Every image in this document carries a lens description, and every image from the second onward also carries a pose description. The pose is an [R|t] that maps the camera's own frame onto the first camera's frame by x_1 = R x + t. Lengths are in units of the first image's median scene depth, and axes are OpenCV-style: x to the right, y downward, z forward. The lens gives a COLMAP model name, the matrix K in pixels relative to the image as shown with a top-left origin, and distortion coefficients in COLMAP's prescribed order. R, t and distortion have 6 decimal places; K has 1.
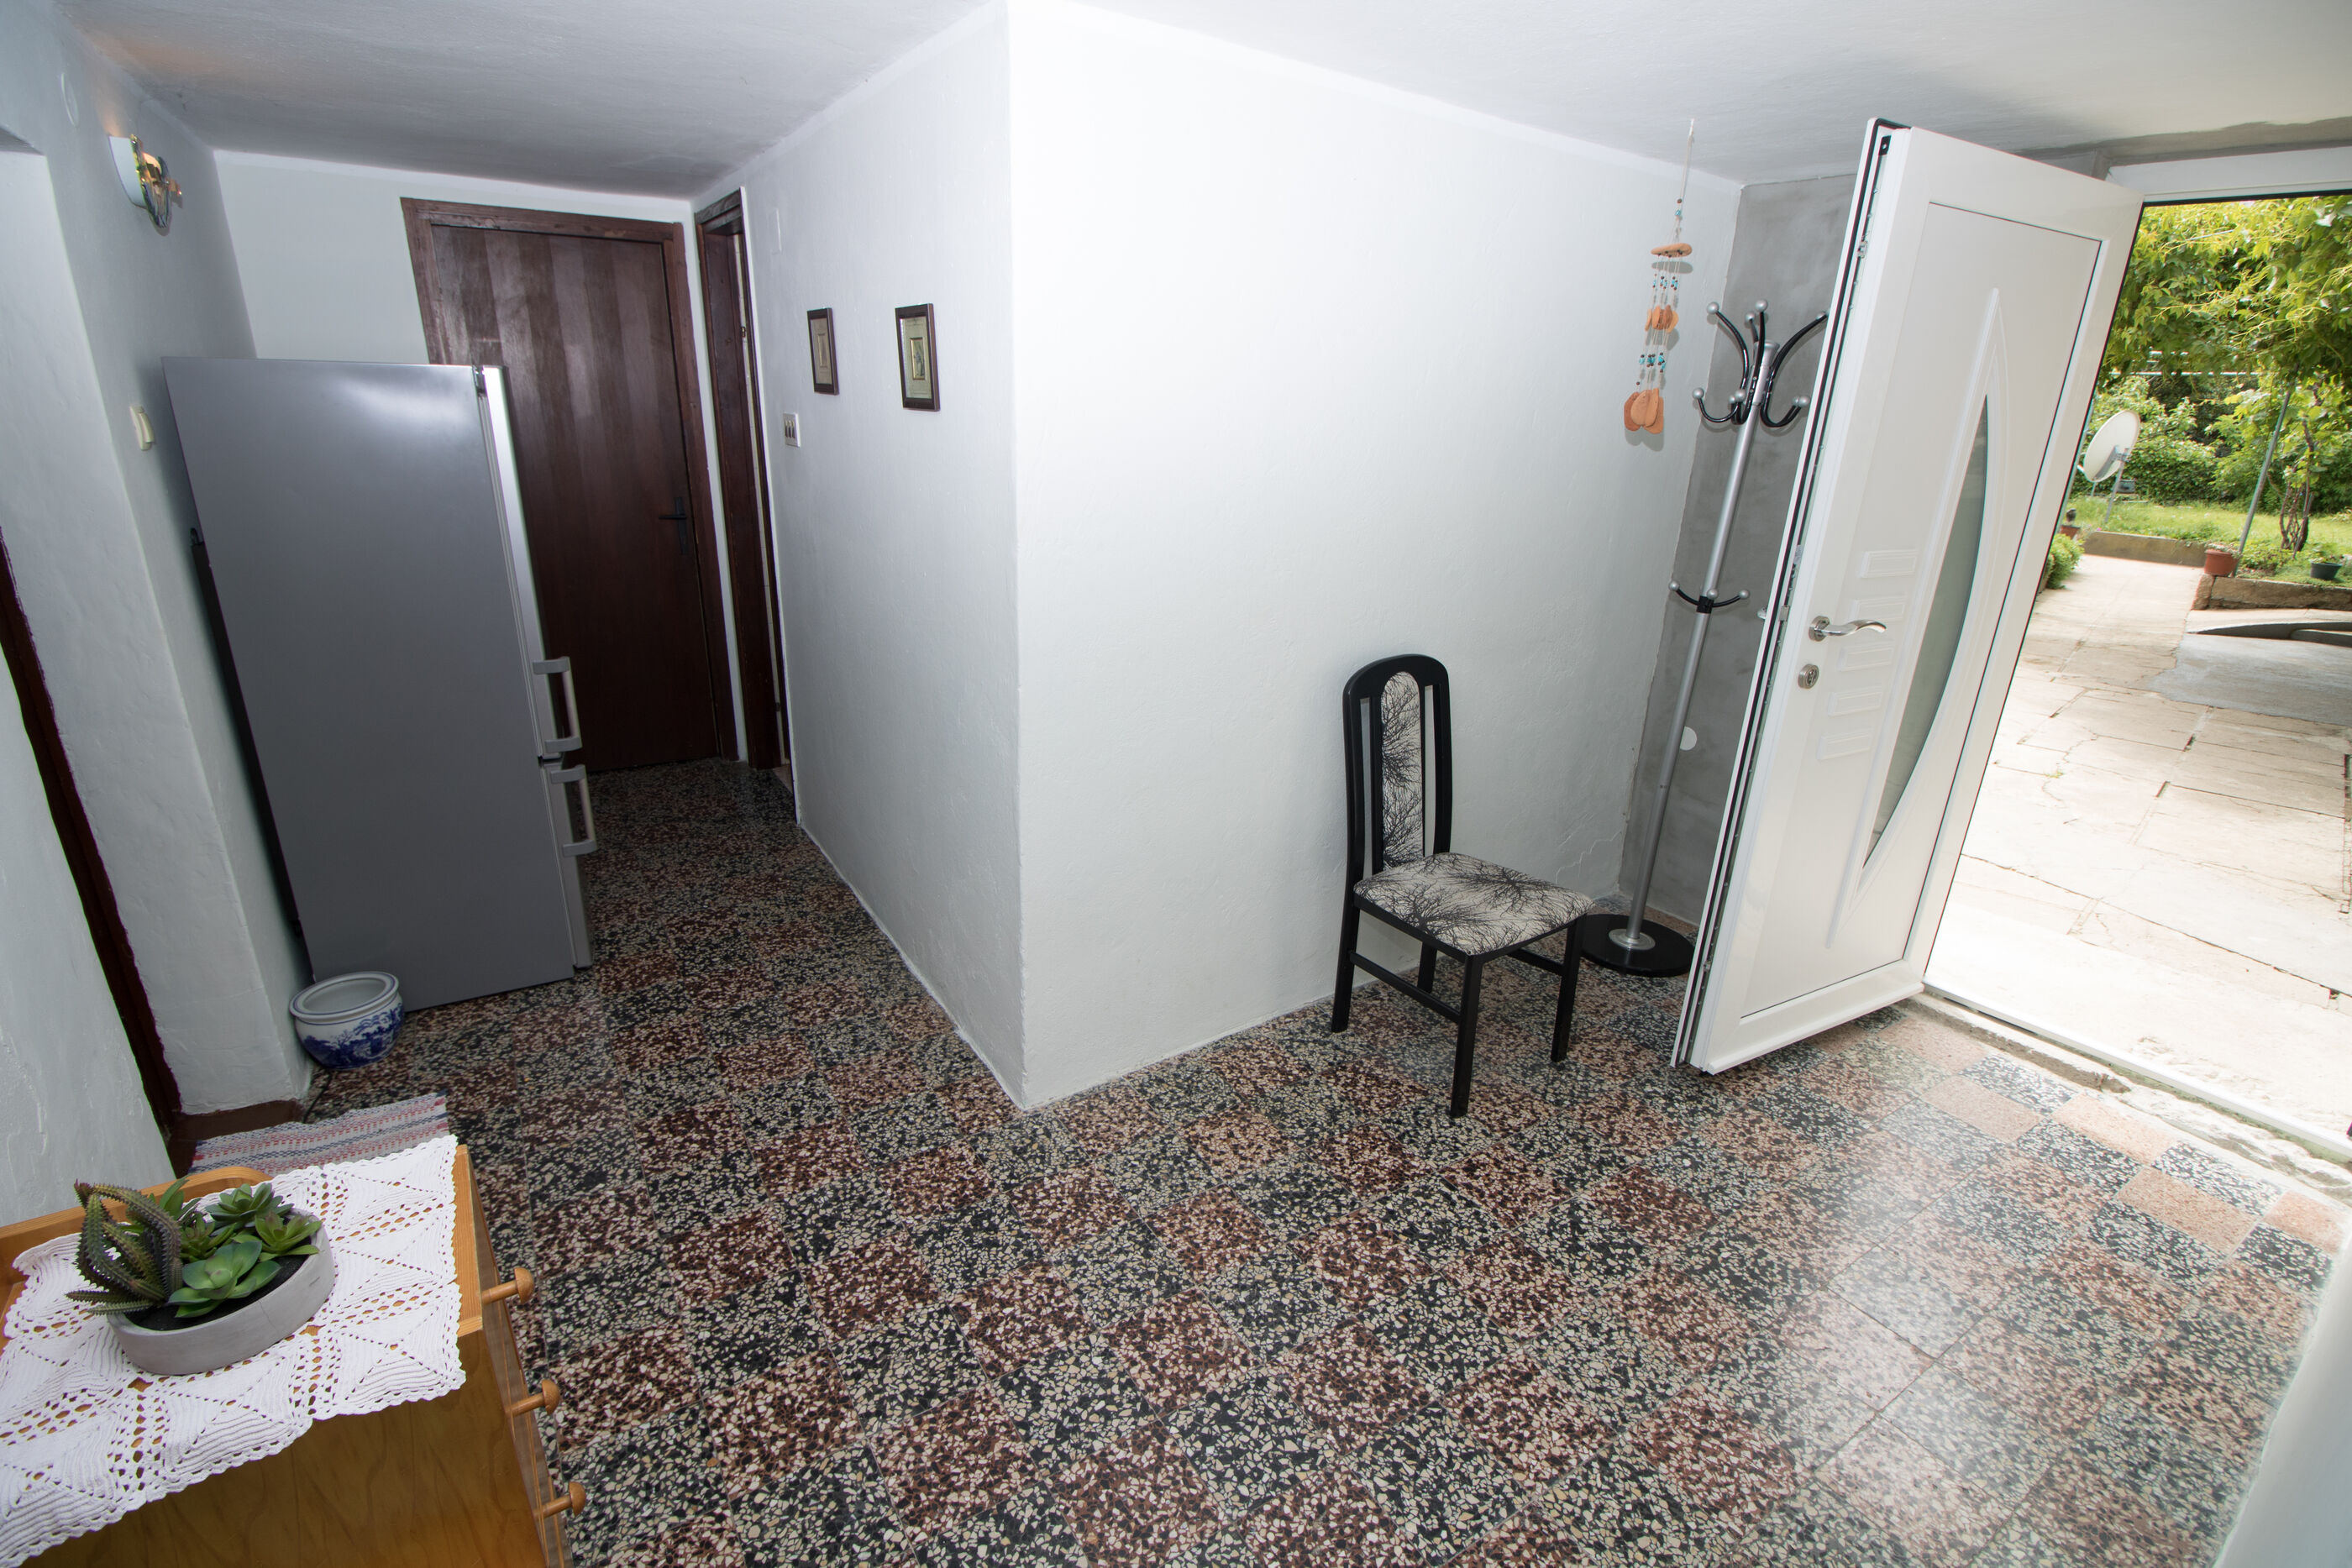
lens RADIAL K [[1083.3, 0, 1190.6], [0, 1083.3, 782.2], [0, 0, 1]] dist [-0.009597, -0.002140]
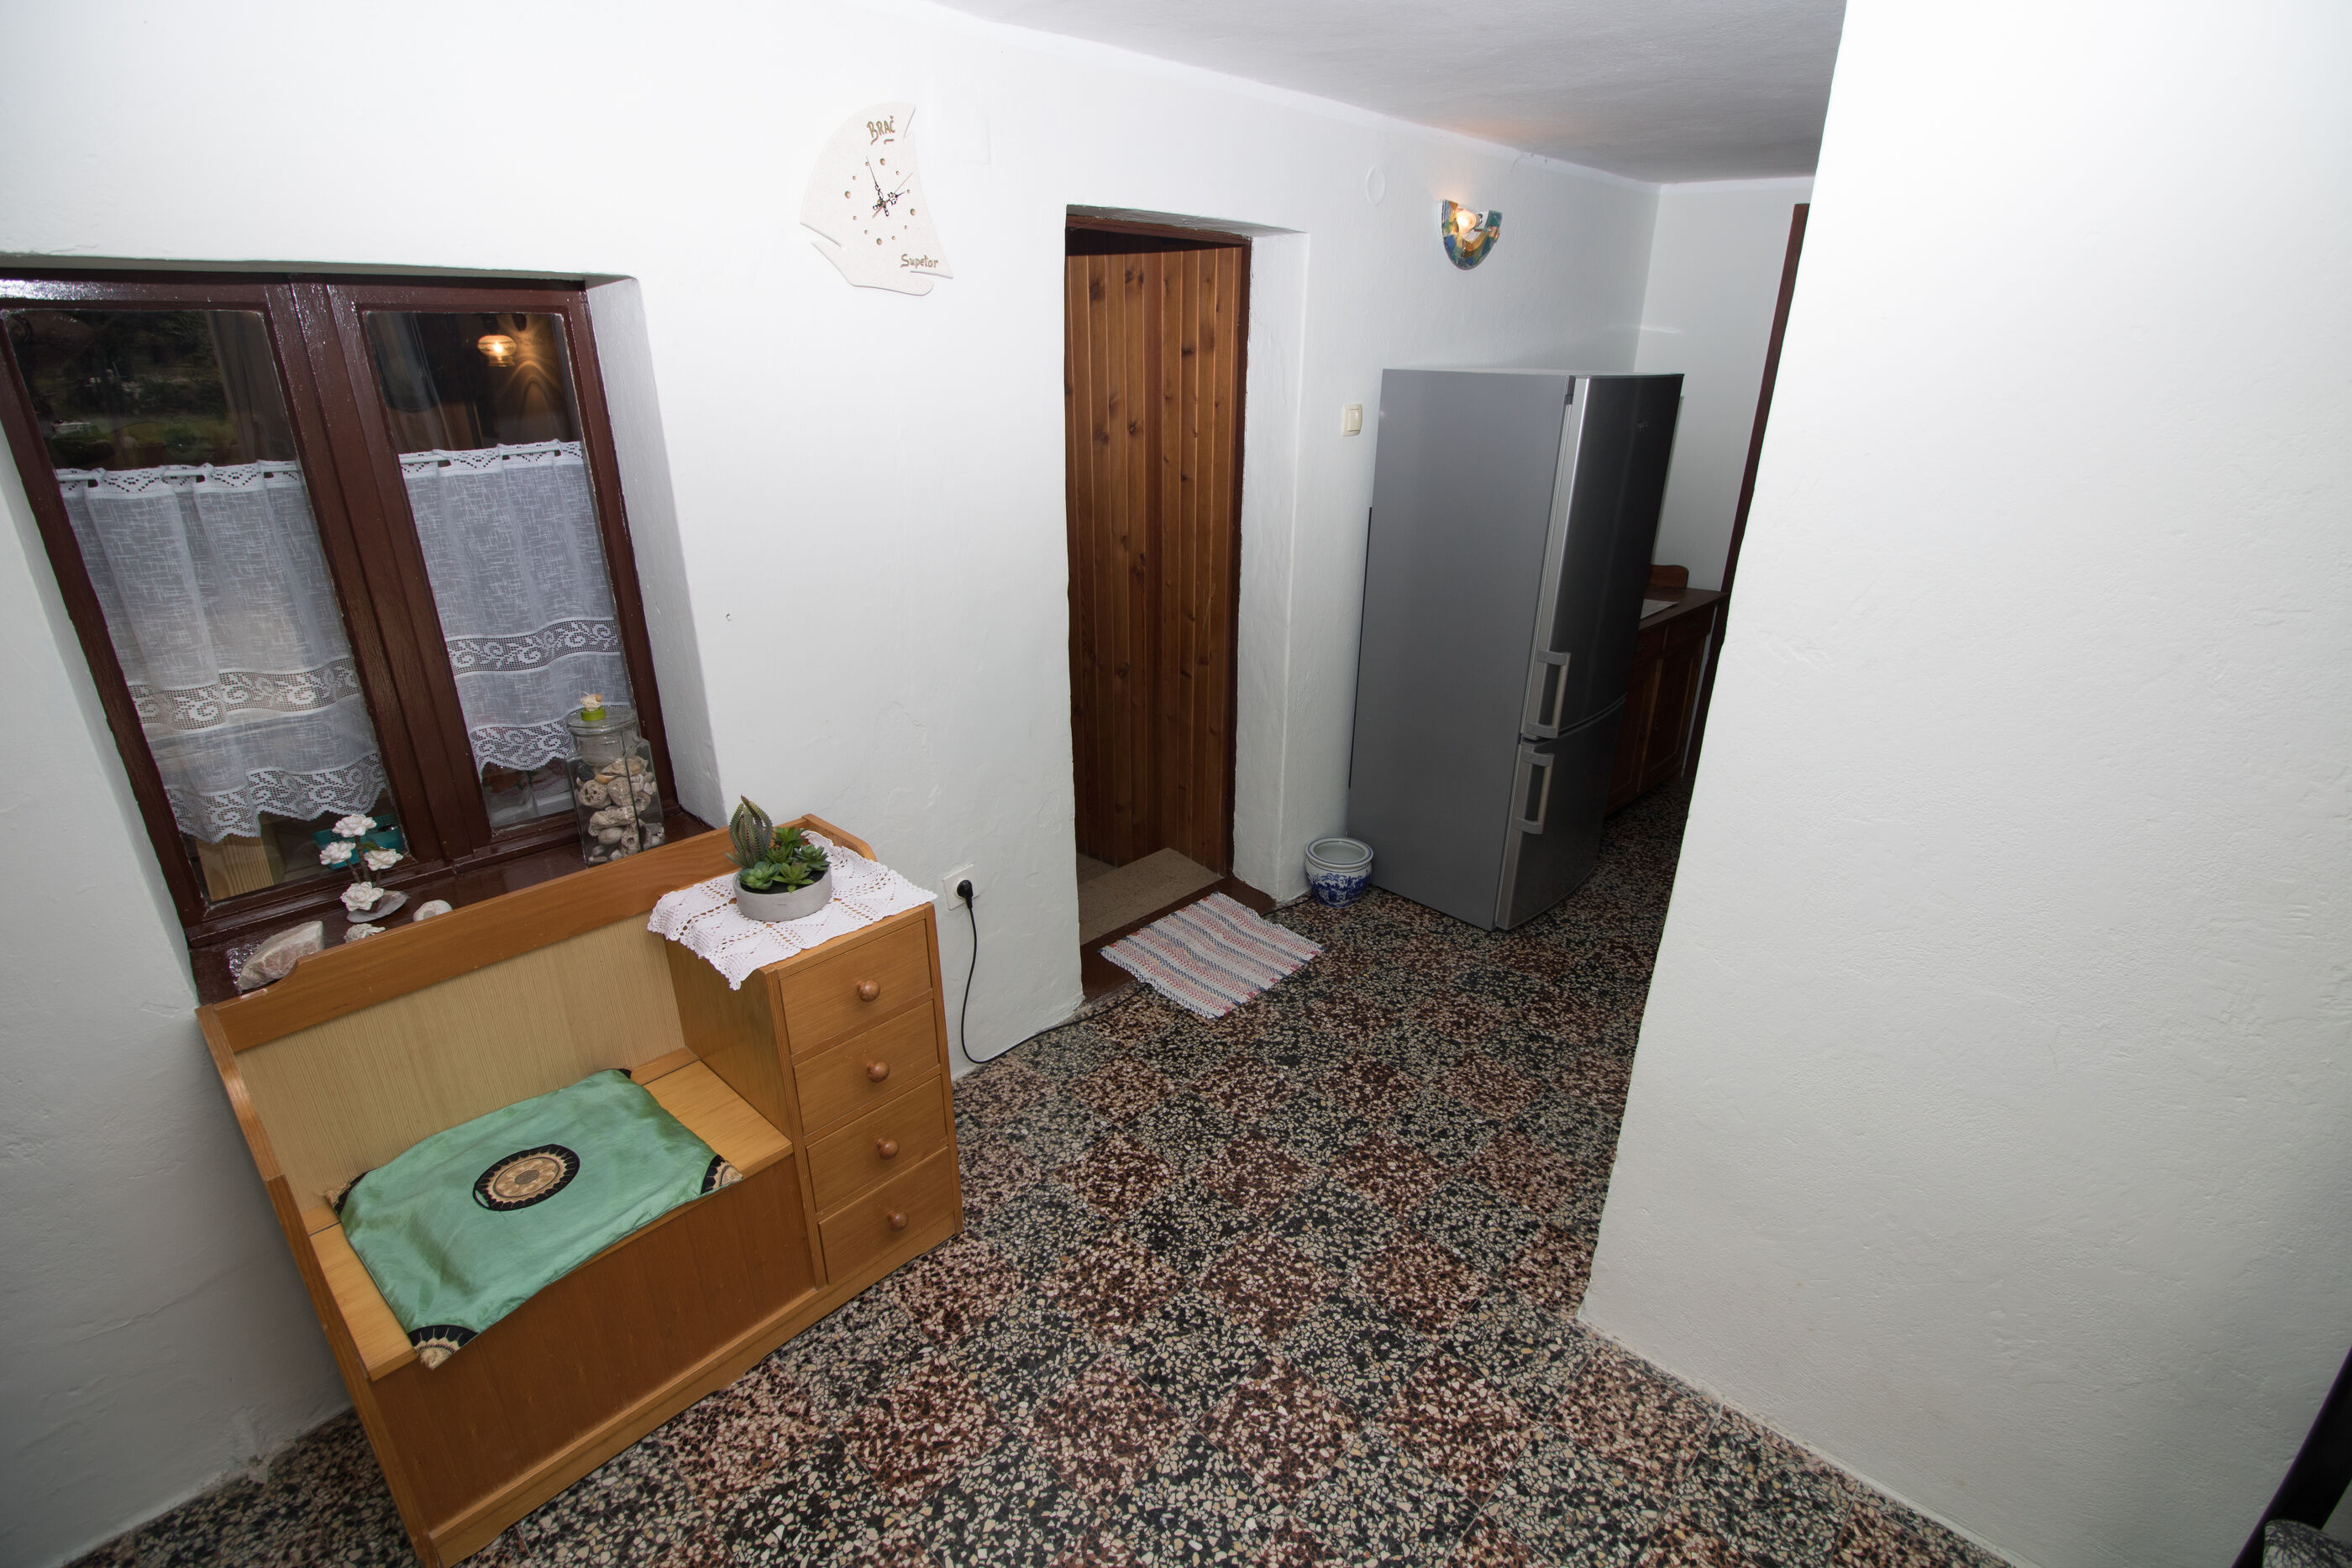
lens RADIAL K [[1083.3, 0, 1192.7], [0, 1083.3, 778.7], [0, 0, 1]] dist [-0.009597, -0.002140]
pose [[0.240399, 0.334454, -0.911235, 0.495421], [-0.331336, 0.910655, 0.246829, -0.214026], [0.912373, 0.242587, 0.329737, 0.522171]]
